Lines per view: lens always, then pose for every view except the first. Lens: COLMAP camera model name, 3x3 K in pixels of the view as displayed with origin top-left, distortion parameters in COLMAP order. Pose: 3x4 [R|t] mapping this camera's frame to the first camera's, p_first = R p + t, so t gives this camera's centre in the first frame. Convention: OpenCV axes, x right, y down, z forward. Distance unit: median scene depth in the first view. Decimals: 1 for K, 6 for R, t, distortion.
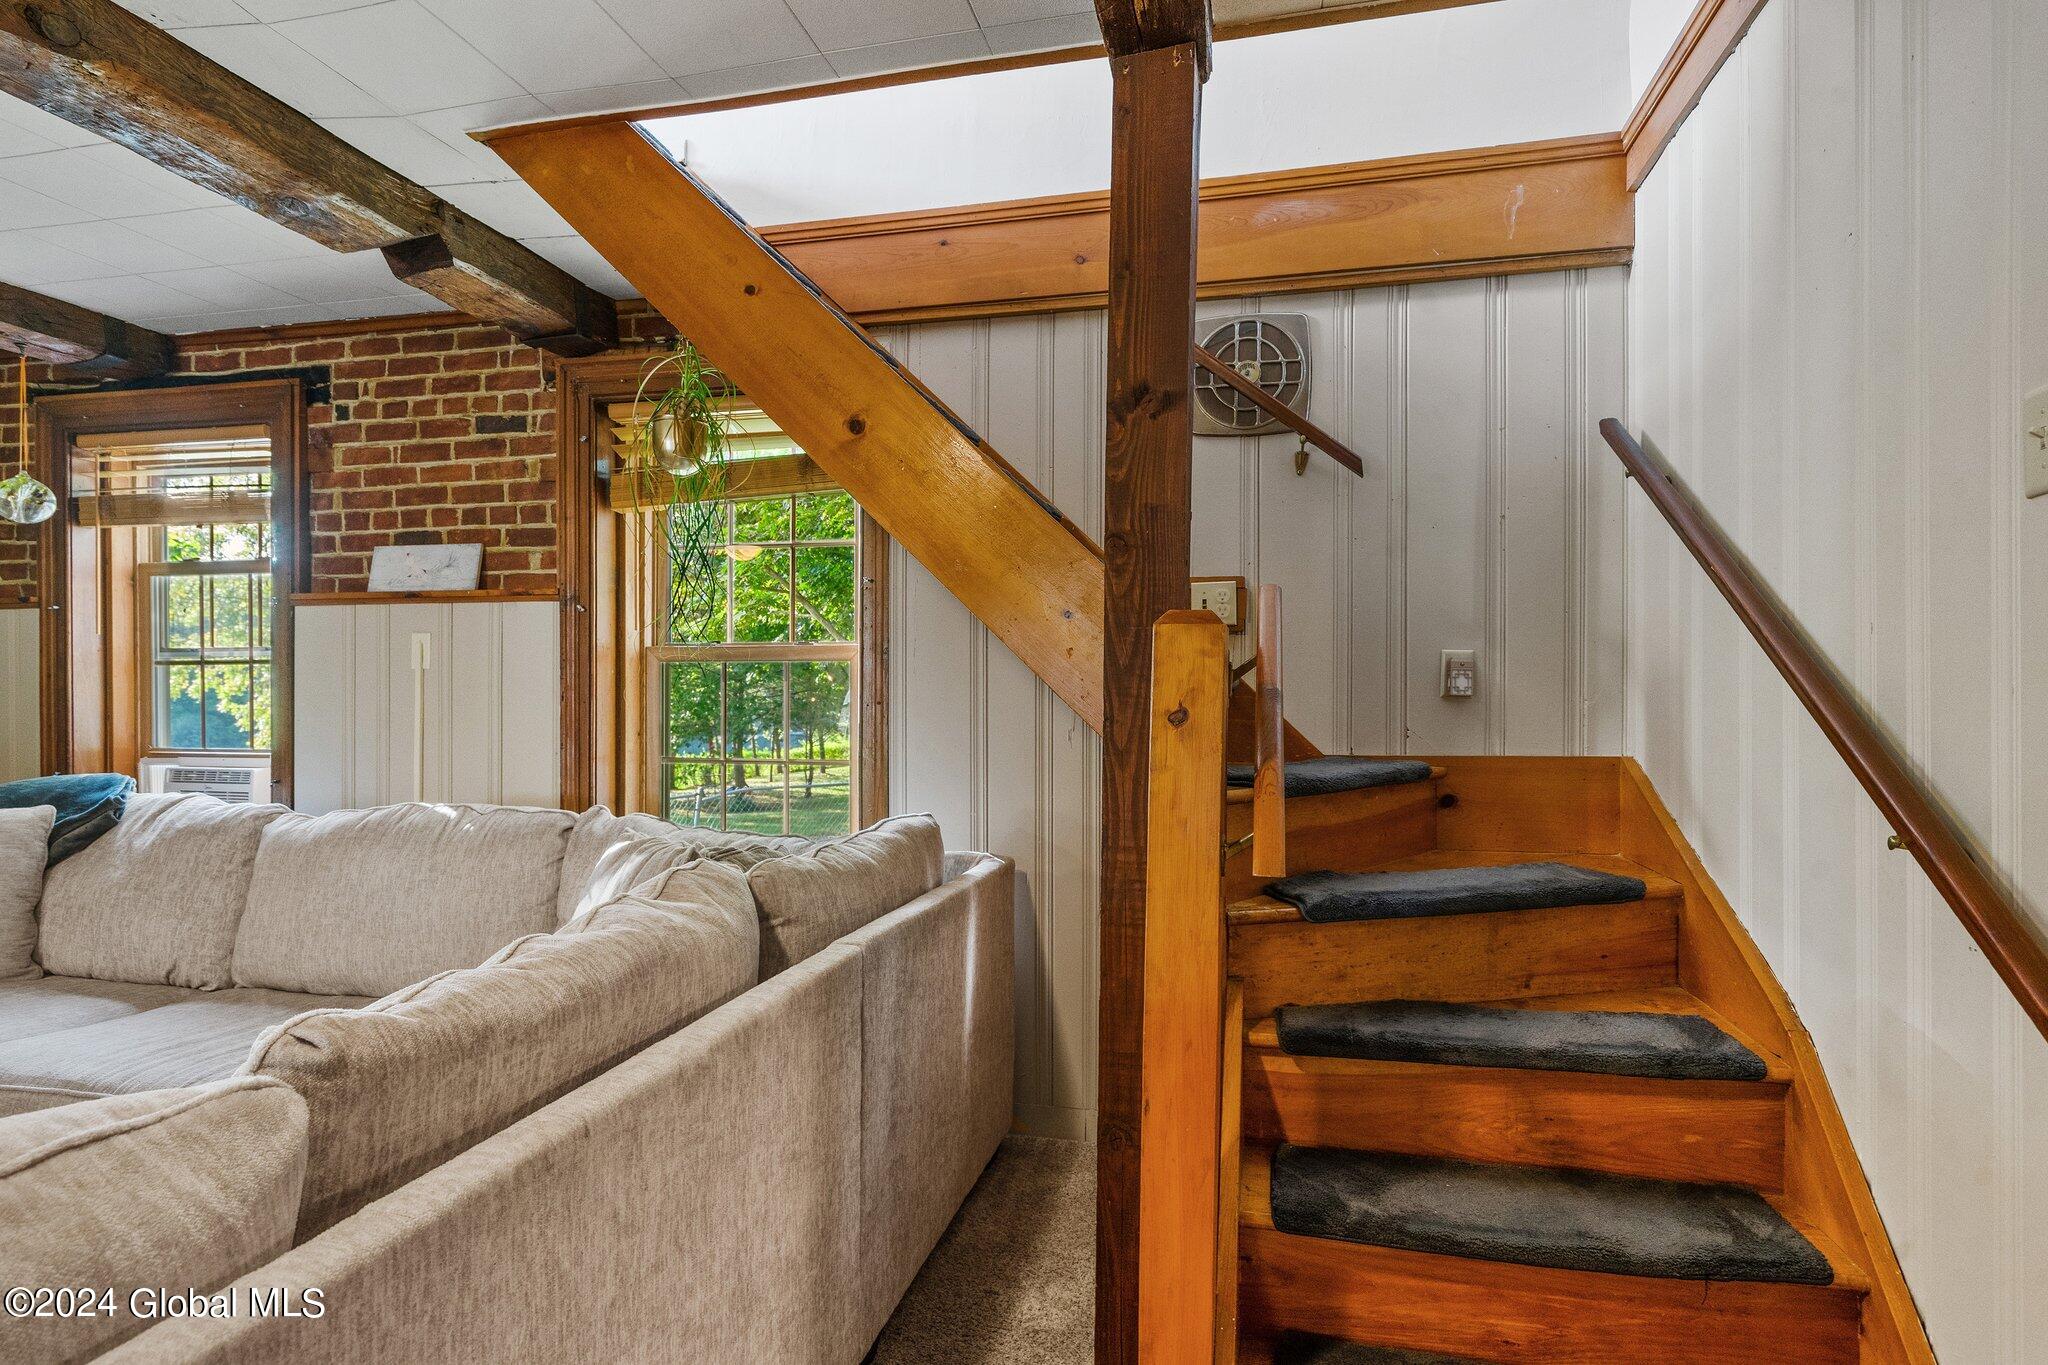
lens RADIAL K [[1087.2, 0, 1026.4], [0, 1087.2, 699.0], [0, 0, 1]] dist [-0.004510, -0.001986]
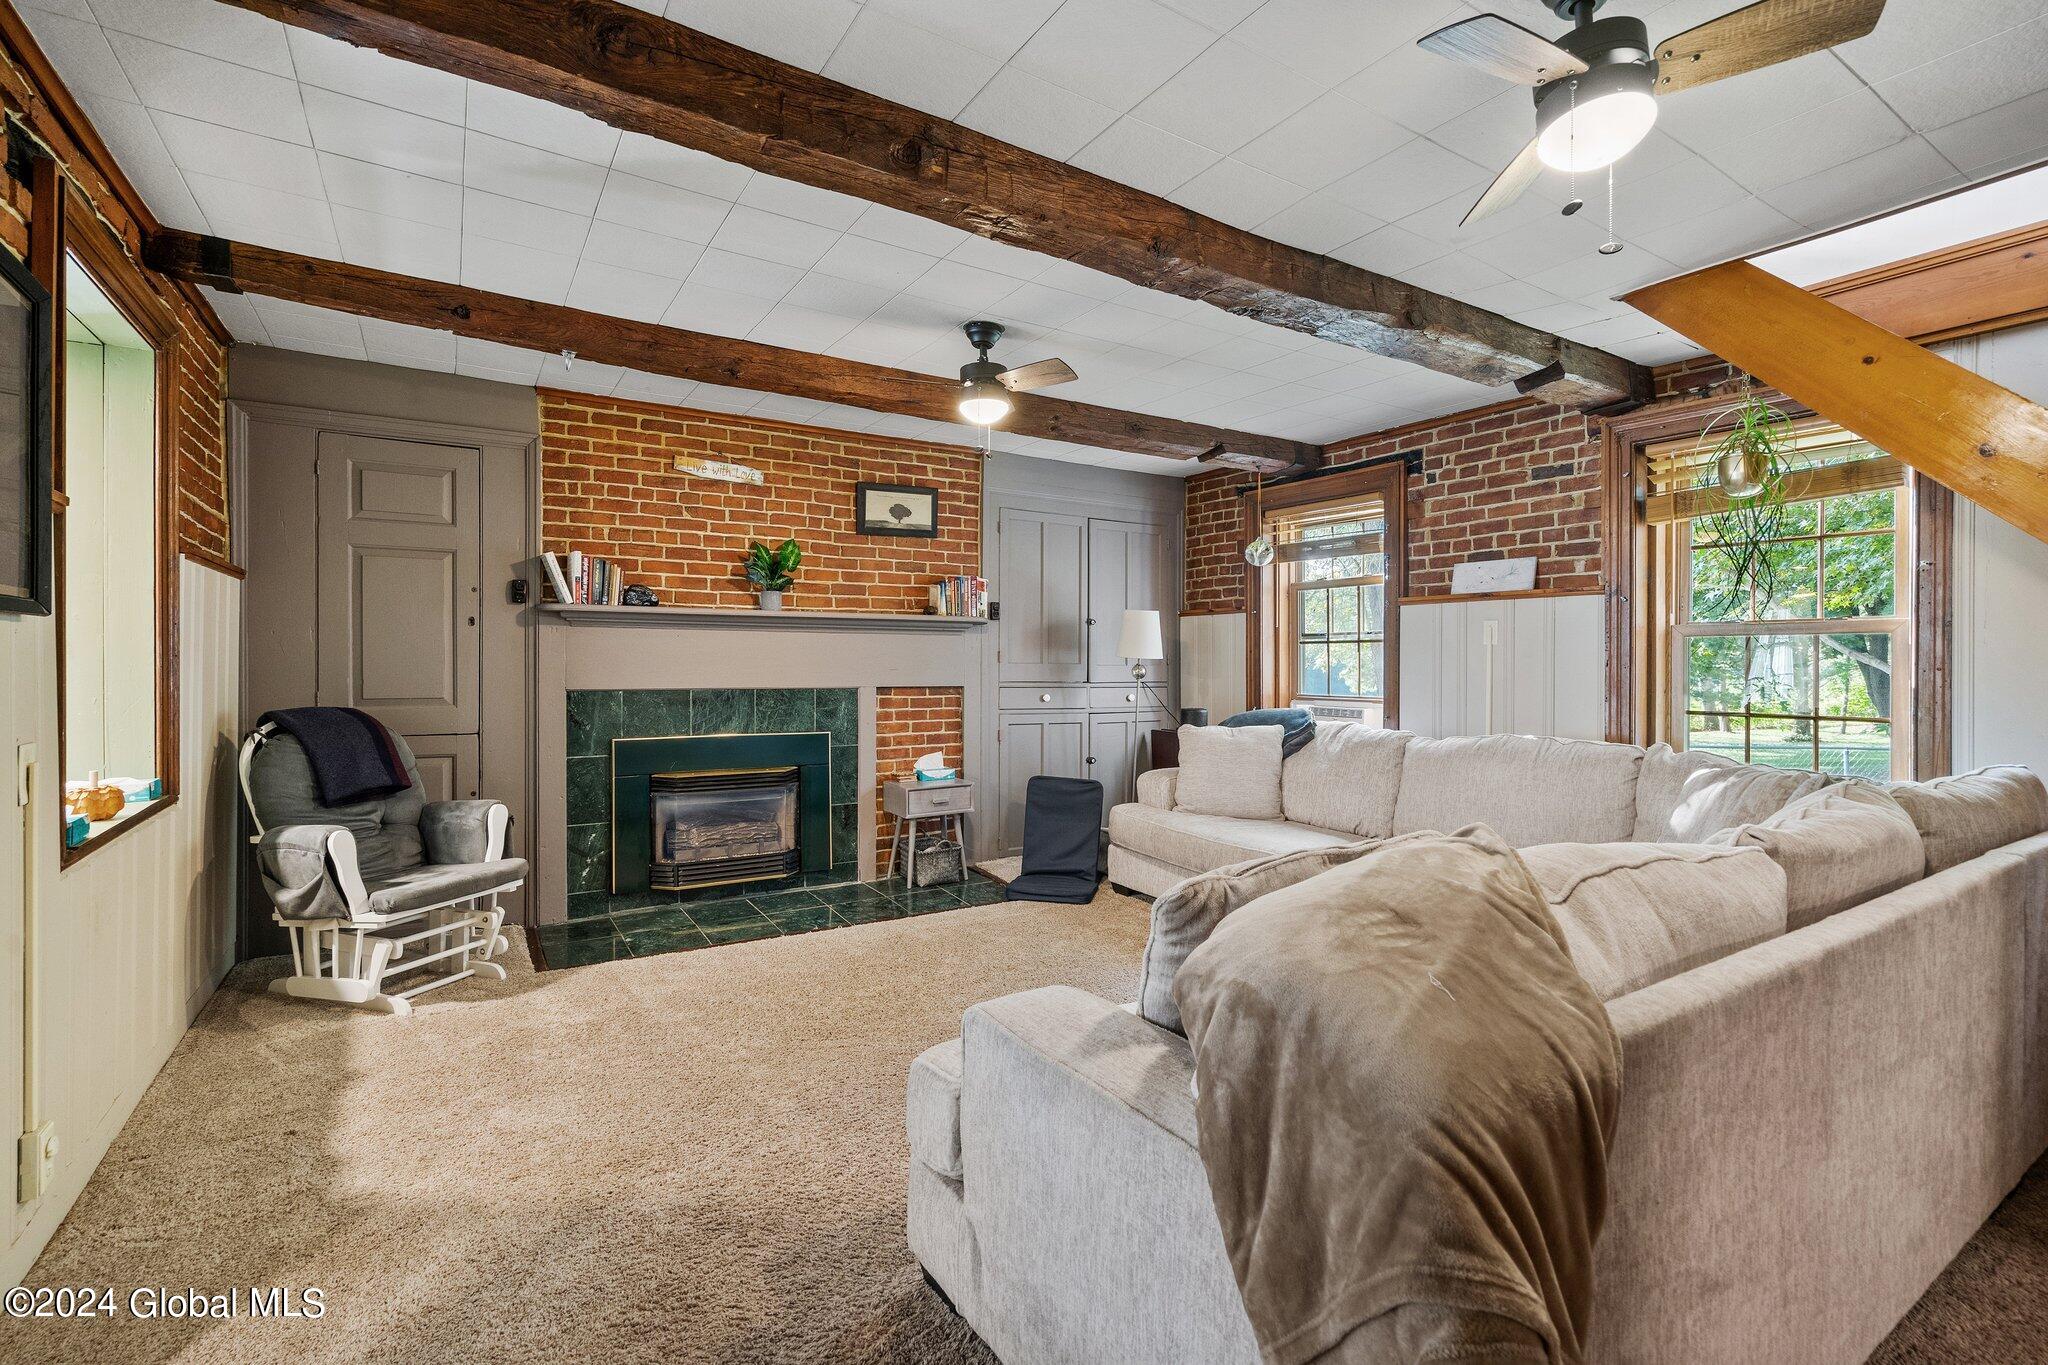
lens RADIAL K [[929.1, 0, 1028.6], [0, 929.1, 661.9], [0, 0, 1]] dist [0.002166, 0.000768]
pose [[0.715719, -0.000873, -0.698388, -0.124421], [-0.000087, 0.999999, -0.001340, -0.002532], [0.698388, 0.001020, 0.715718, -0.348681]]
